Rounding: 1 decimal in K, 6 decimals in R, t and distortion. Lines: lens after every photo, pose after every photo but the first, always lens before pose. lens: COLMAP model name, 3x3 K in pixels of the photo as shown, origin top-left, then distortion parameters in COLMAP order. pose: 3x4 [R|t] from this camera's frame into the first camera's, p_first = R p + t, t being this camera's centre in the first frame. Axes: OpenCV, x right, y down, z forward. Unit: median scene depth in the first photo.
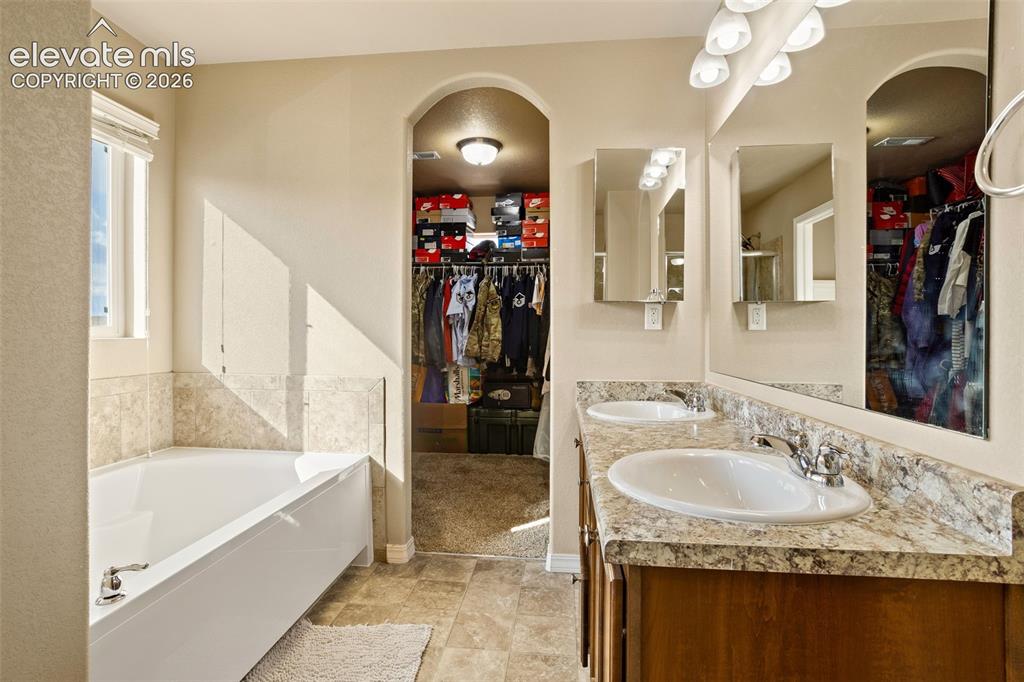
lens RADIAL K [[498.7, 0, 509.3], [0, 498.7, 336.5], [0, 0, 1]] dist [-0.027484, 0.000102]
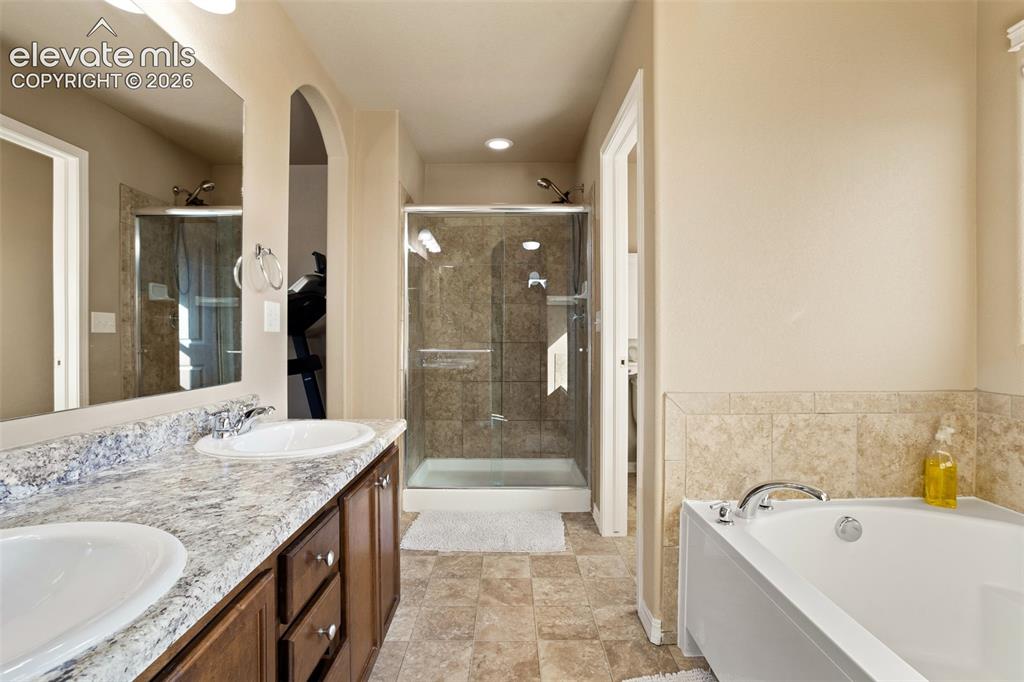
lens RADIAL K [[498.7, 0, 509.3], [0, 498.7, 336.5], [0, 0, 1]] dist [-0.027484, 0.000102]
pose [[-0.994355, -0.002609, -0.106072, 0.060566], [-0.003604, 0.999951, 0.009193, -0.011672], [0.106043, 0.009523, -0.994316, 2.102781]]
